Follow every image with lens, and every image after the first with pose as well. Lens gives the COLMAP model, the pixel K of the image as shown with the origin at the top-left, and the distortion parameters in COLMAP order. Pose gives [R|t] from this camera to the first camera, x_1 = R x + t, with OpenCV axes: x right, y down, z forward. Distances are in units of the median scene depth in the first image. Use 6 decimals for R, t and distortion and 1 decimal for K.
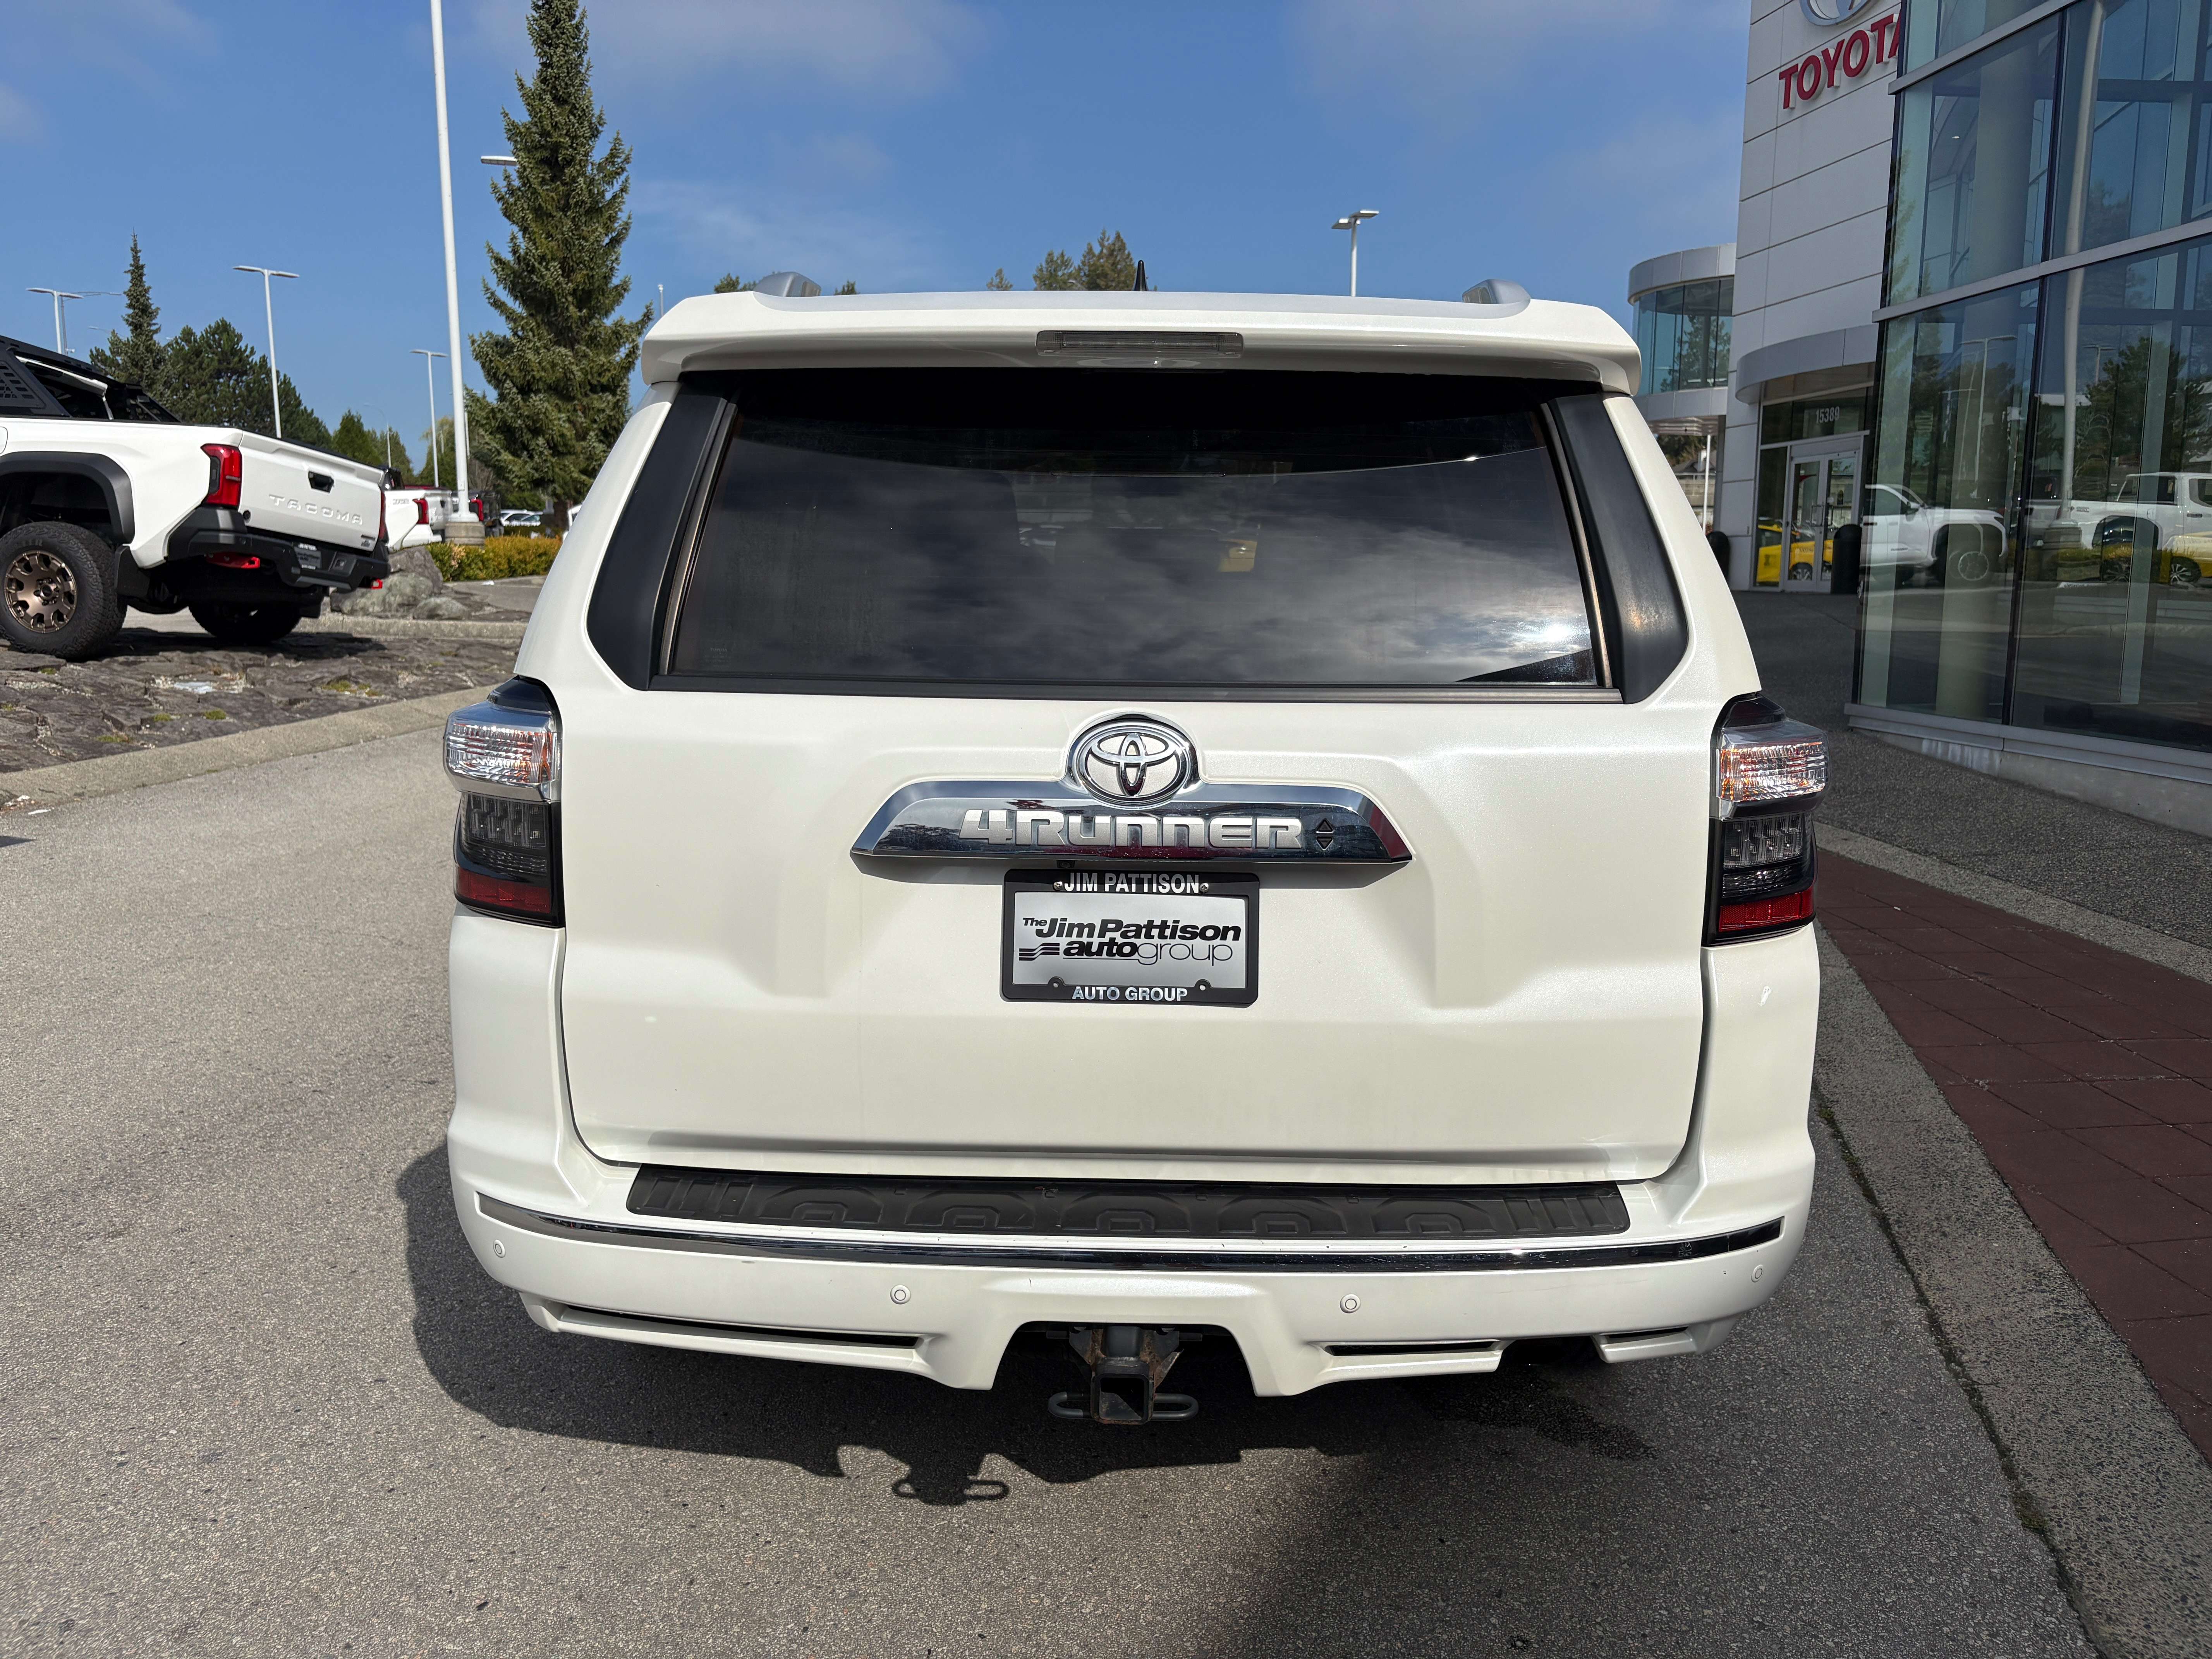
lens RADIAL K [[1662.0, 0, 1117.2], [0, 1662.0, 816.9], [0, 0, 1]] dist [0.059984, -0.040655]
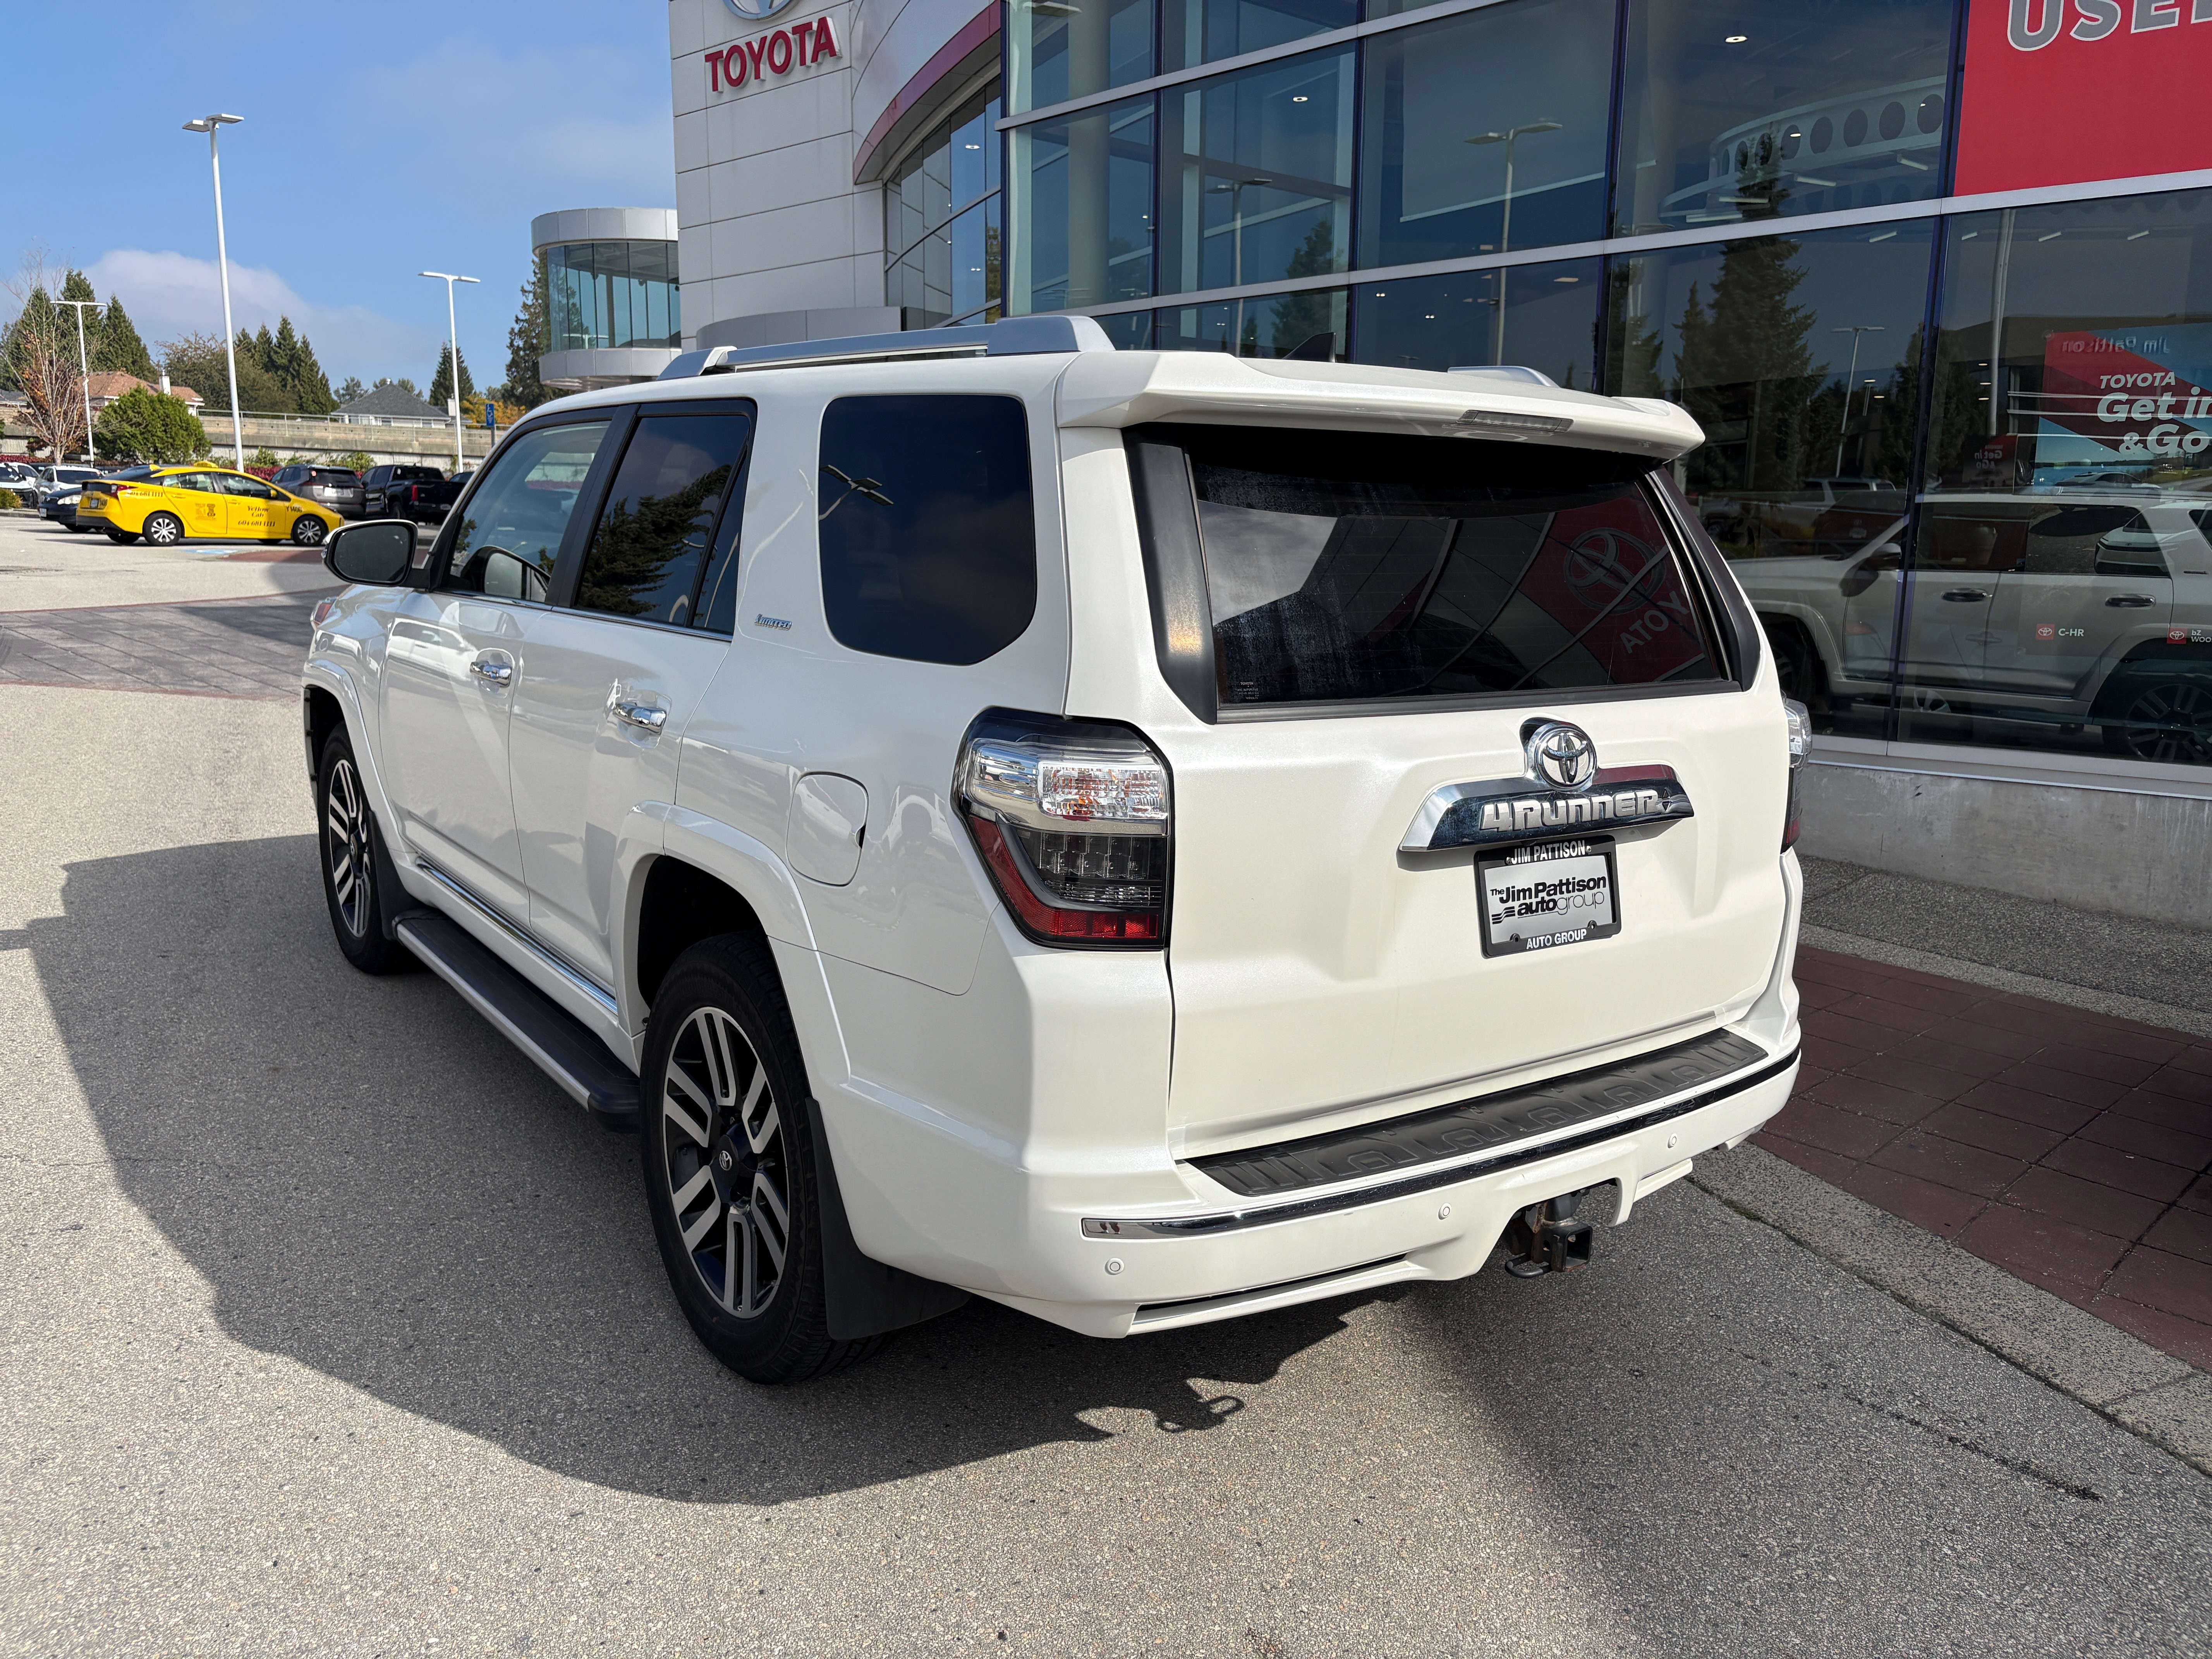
lens RADIAL K [[1662.0, 0, 1097.9], [0, 1662.0, 818.8], [0, 0, 1]] dist [0.059984, -0.040655]
pose [[0.804979, -0.096310, 0.585434, -0.987971], [0.079611, 0.995347, 0.054278, -0.080045], [-0.587937, 0.002915, 0.808901, 0.167938]]
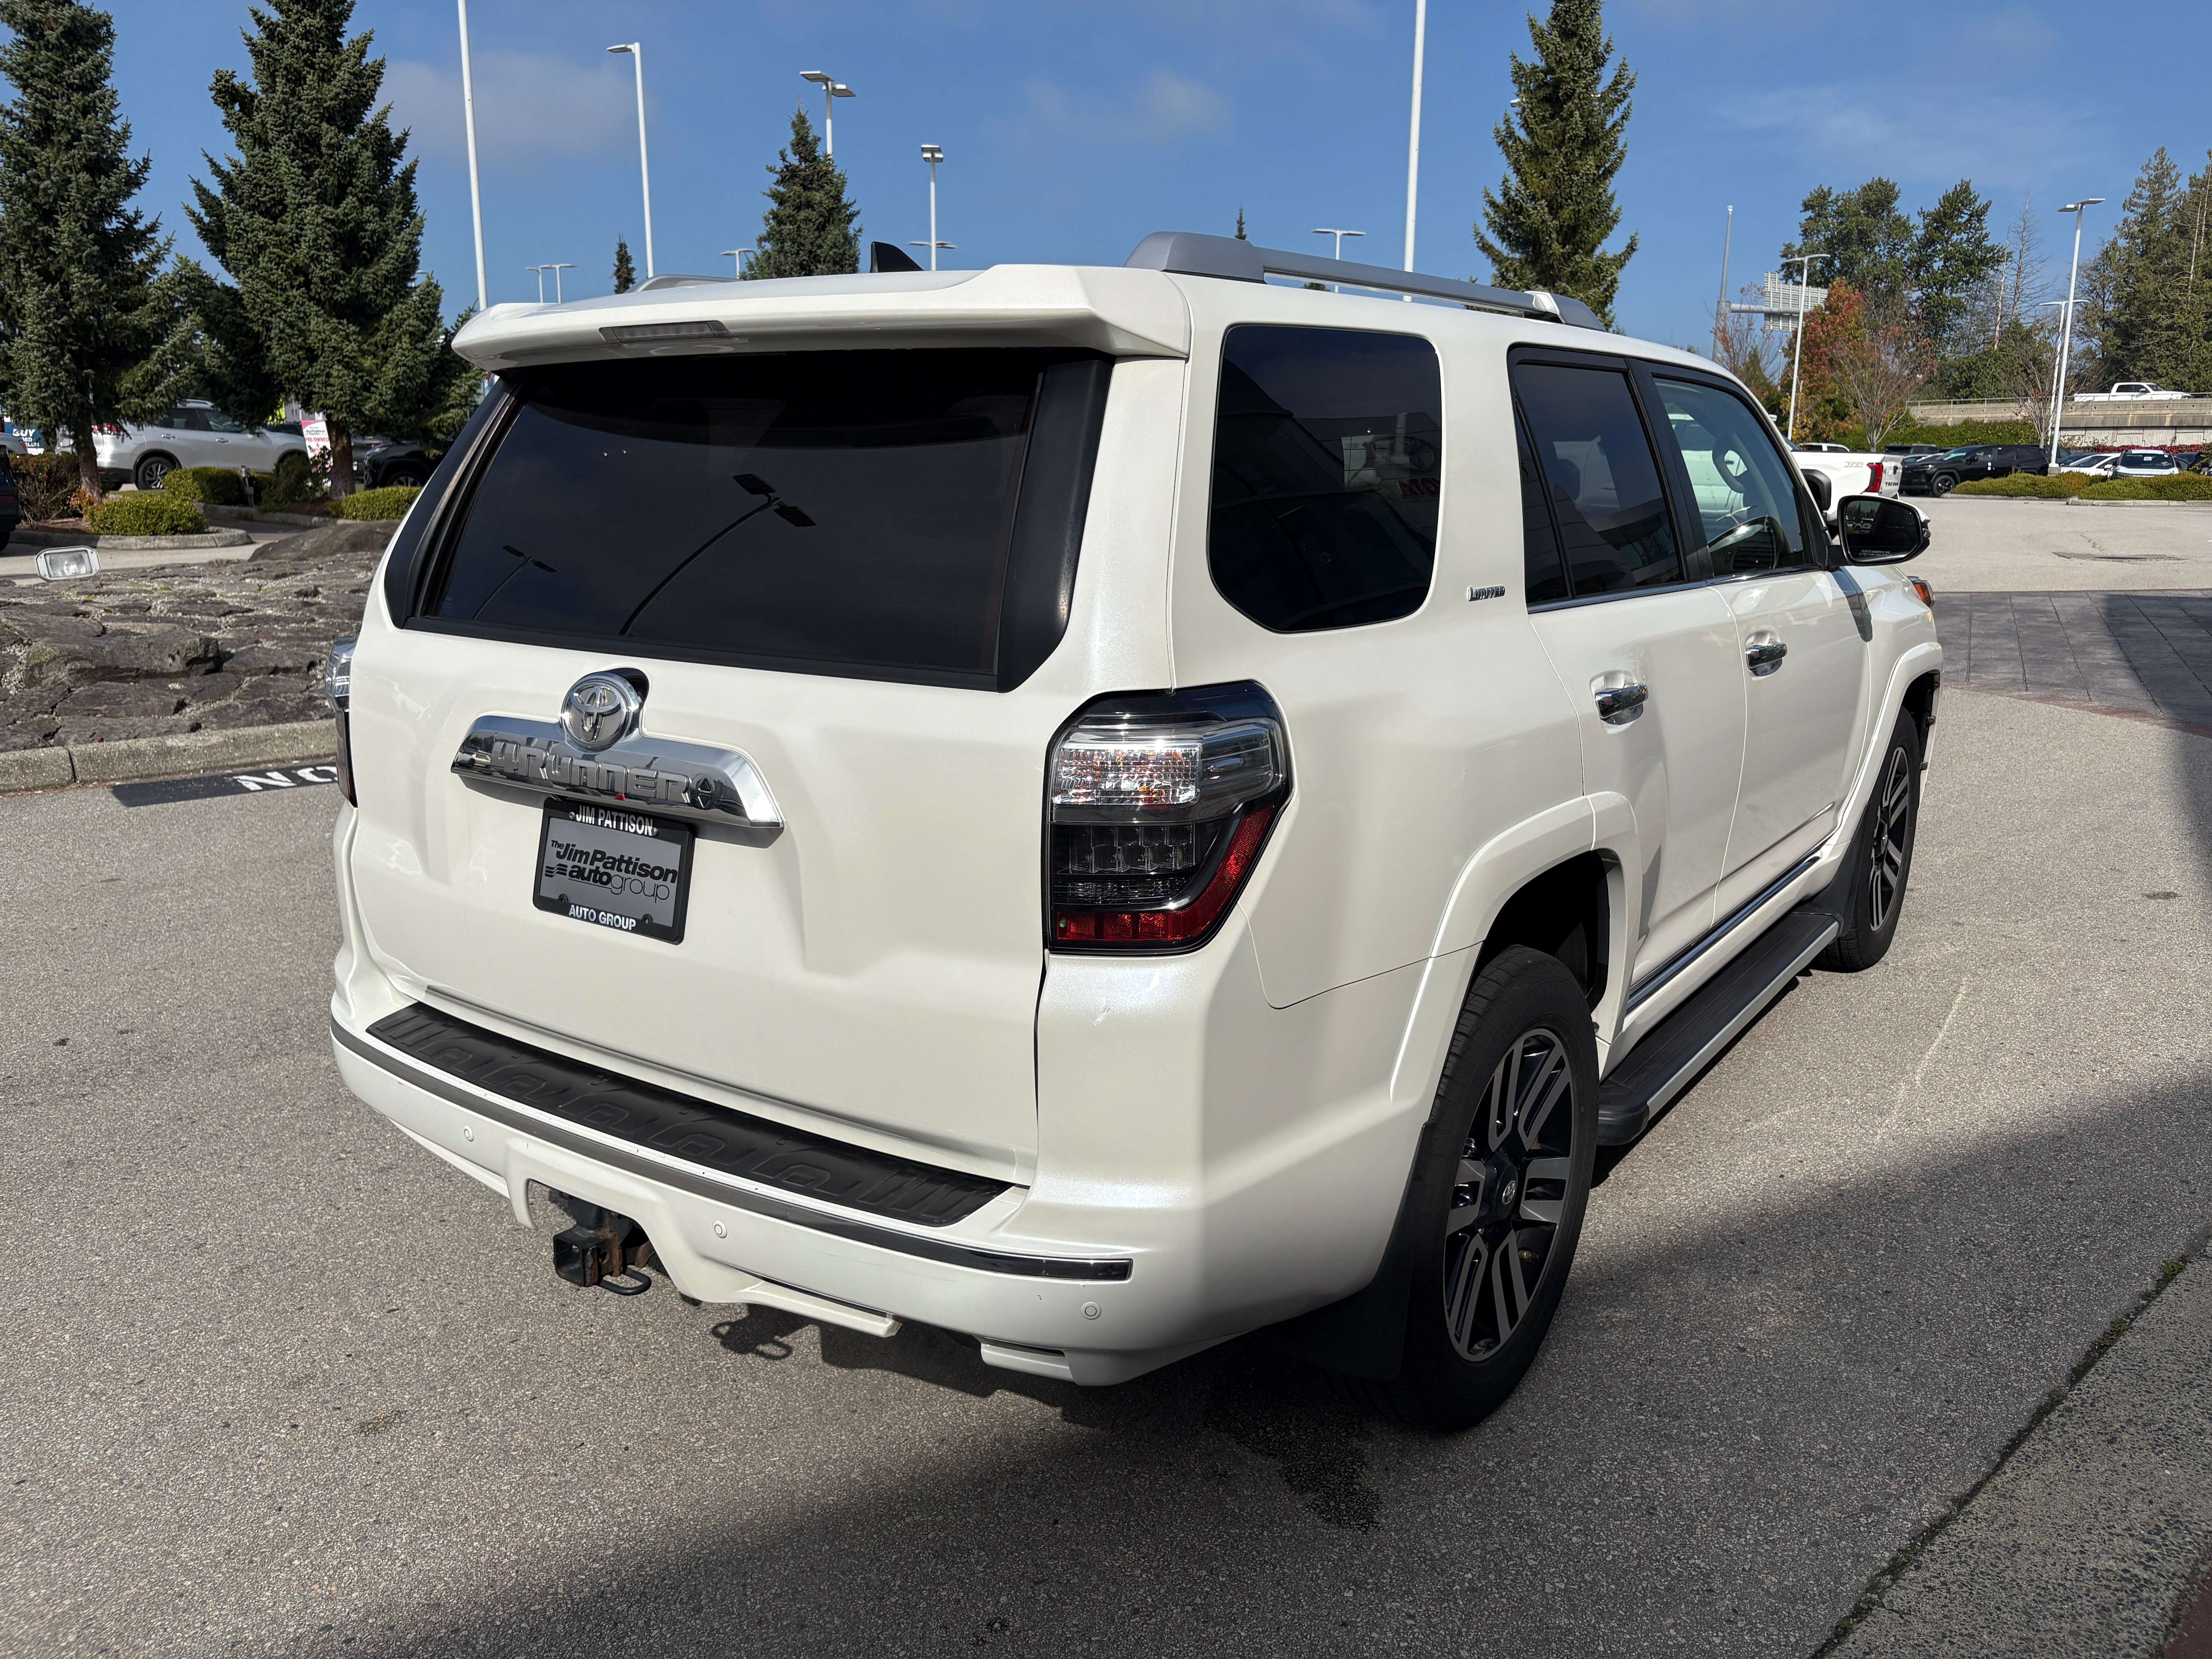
lens RADIAL K [[1662.0, 0, 1120.3], [0, 1662.0, 827.3], [0, 0, 1]] dist [0.059984, -0.040655]
pose [[0.827593, 0.109985, -0.550447, 0.892771], [-0.085853, 0.993880, 0.069509, -0.061806], [0.554724, -0.010267, 0.831971, 0.245061]]
